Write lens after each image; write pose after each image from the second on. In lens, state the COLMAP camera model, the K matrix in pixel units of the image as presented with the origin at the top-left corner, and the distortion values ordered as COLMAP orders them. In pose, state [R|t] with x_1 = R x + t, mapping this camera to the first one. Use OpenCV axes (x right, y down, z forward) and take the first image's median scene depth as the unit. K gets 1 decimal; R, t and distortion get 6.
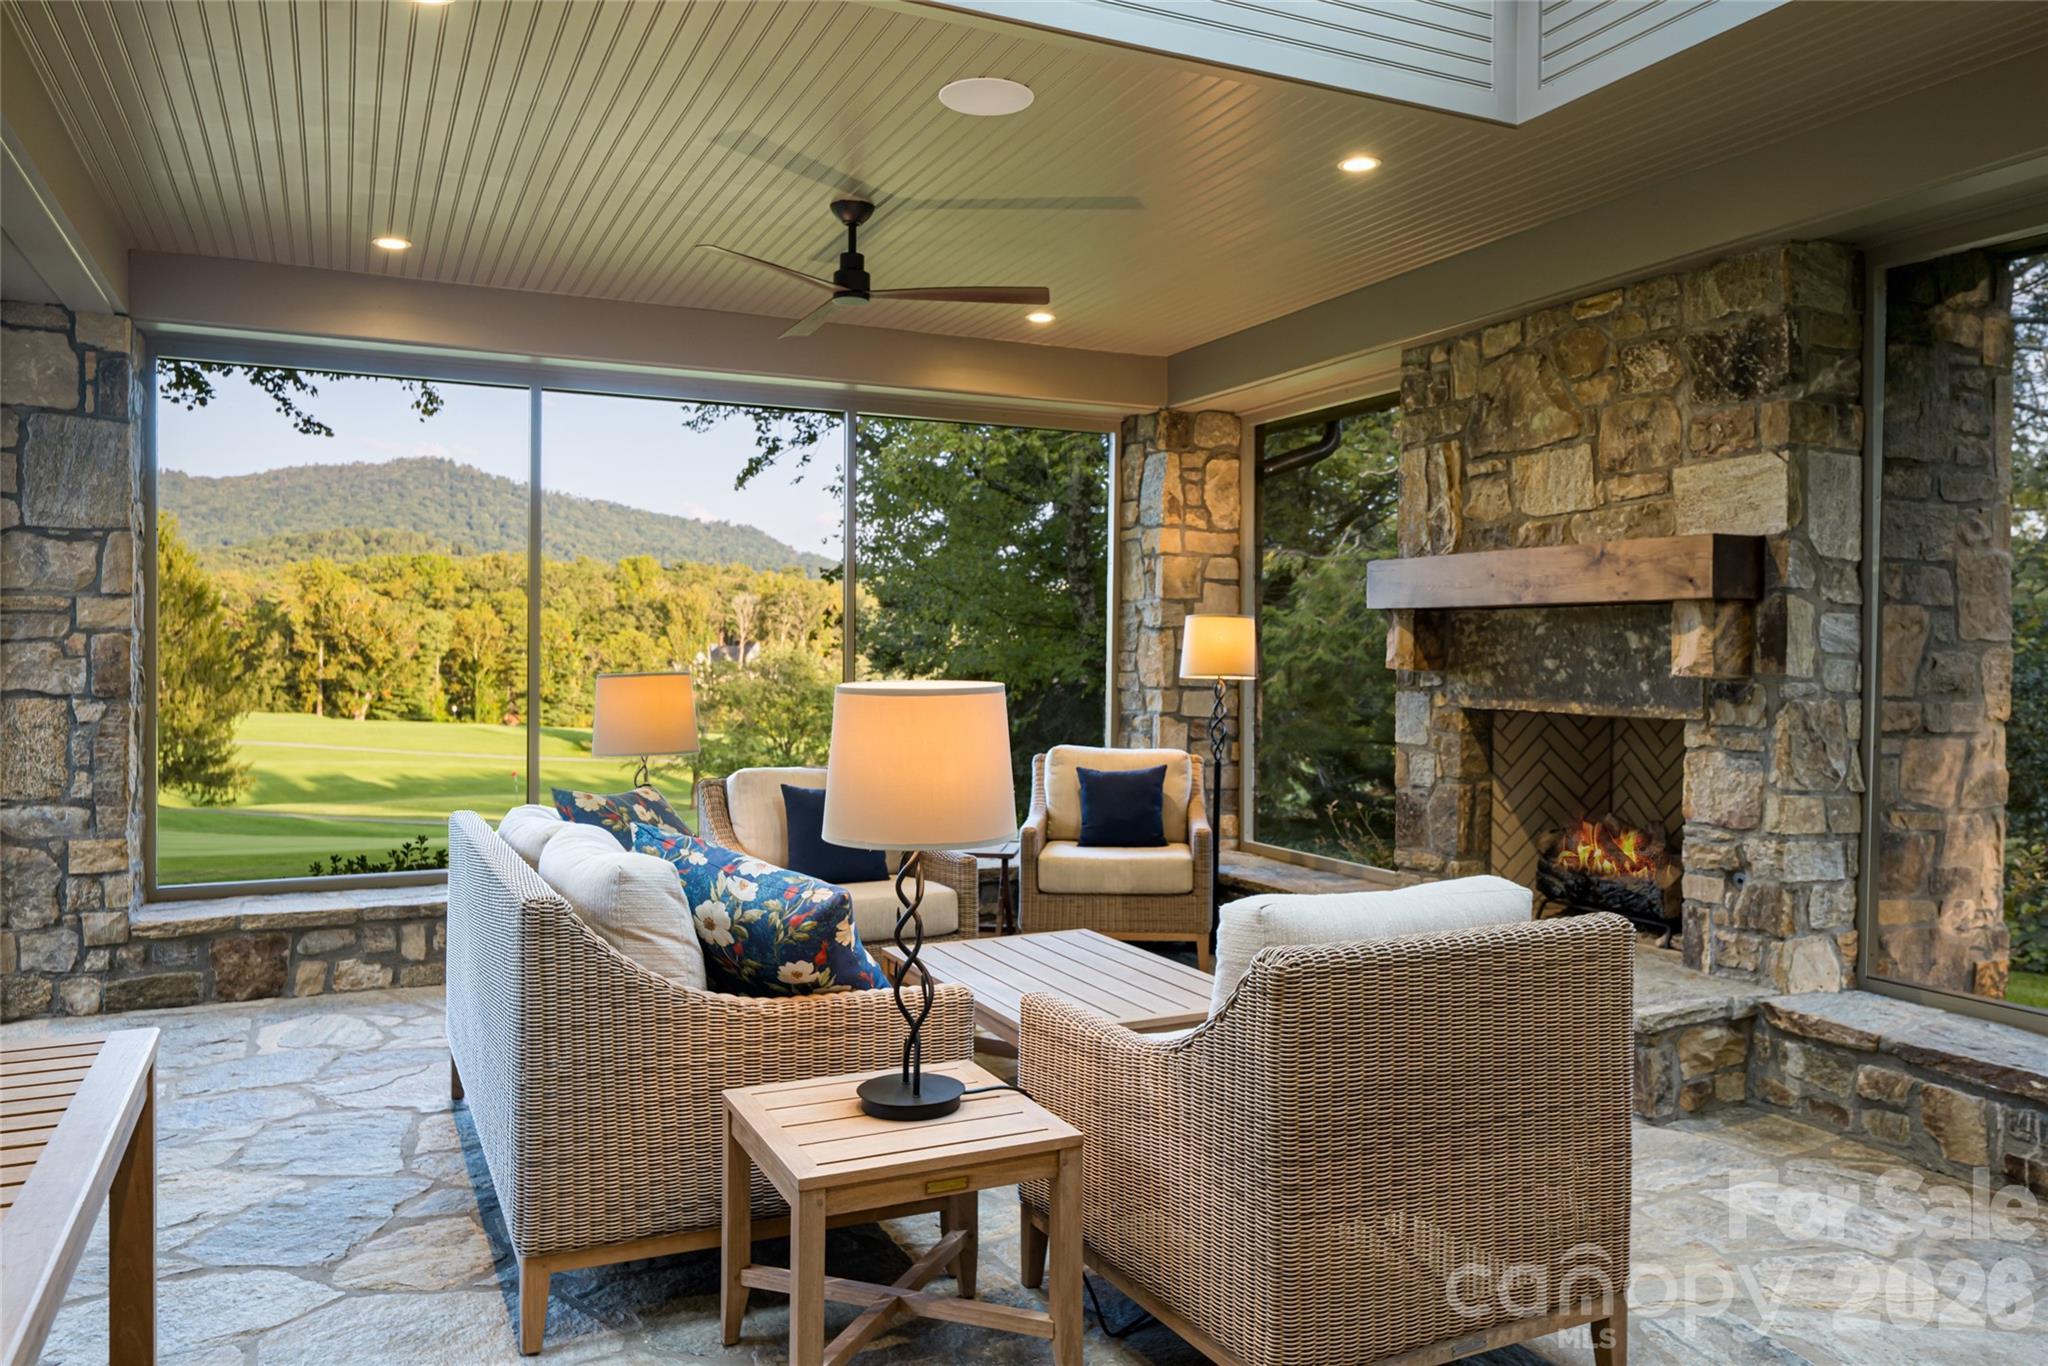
lens RADIAL K [[1423.8, 0, 1041.0], [0, 1423.8, 673.6], [0, 0, 1]] dist [0.001509, 0.003485]
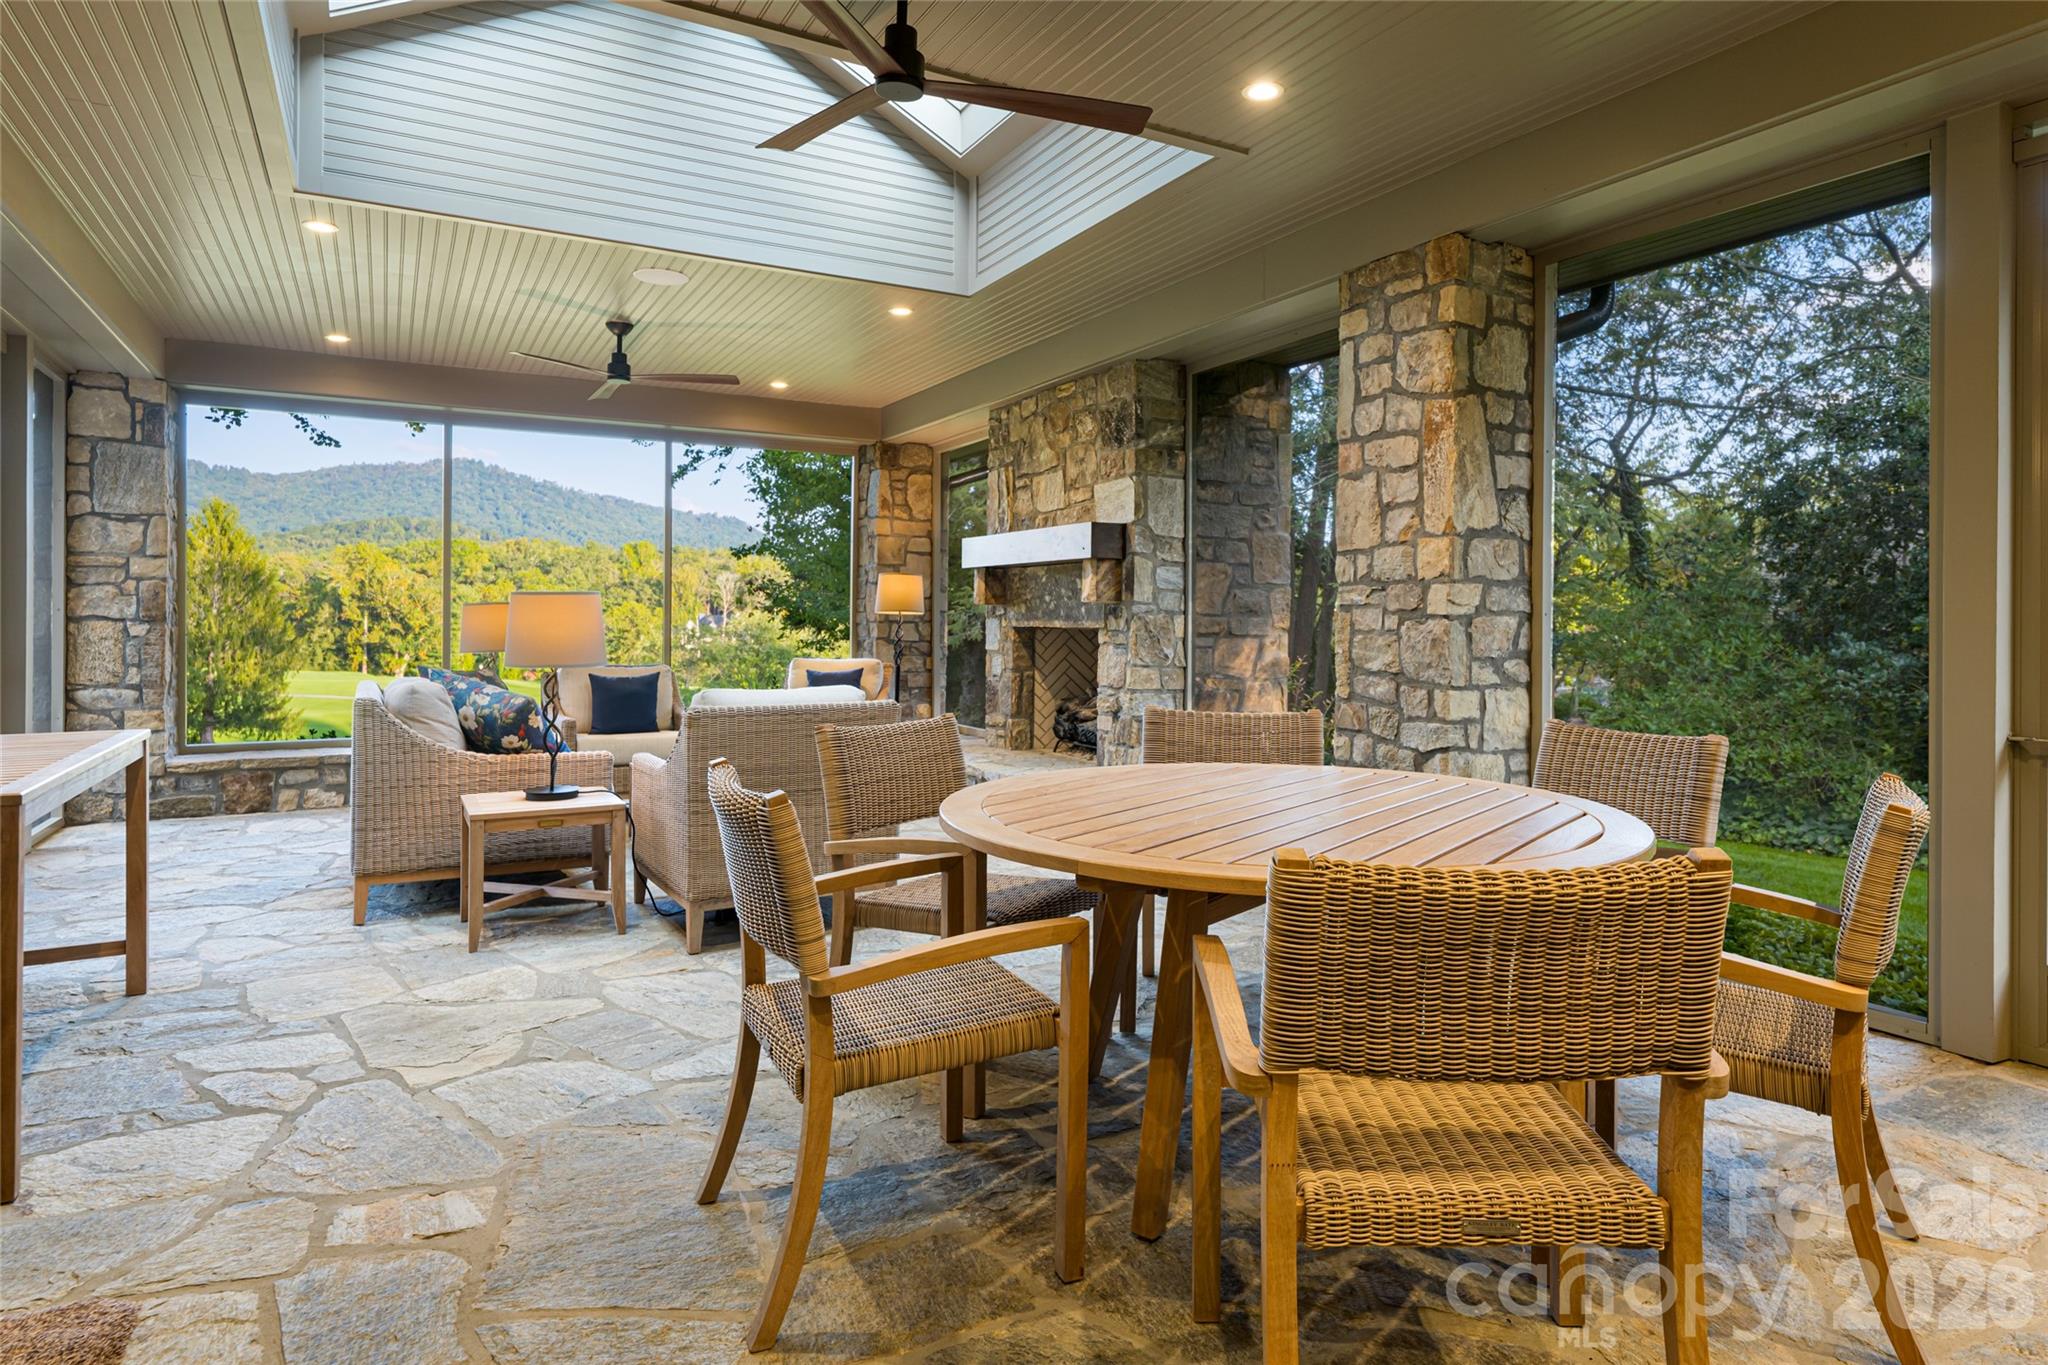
lens RADIAL K [[1141.4, 0, 1060.7], [0, 1141.4, 634.0], [0, 0, 1]] dist [0.003096, 0.000499]
pose [[0.996983, -0.002169, 0.077591, 0.256384], [0.002392, 0.999993, -0.002781, 0.037669], [-0.077584, 0.002958, 0.996981, -0.347795]]
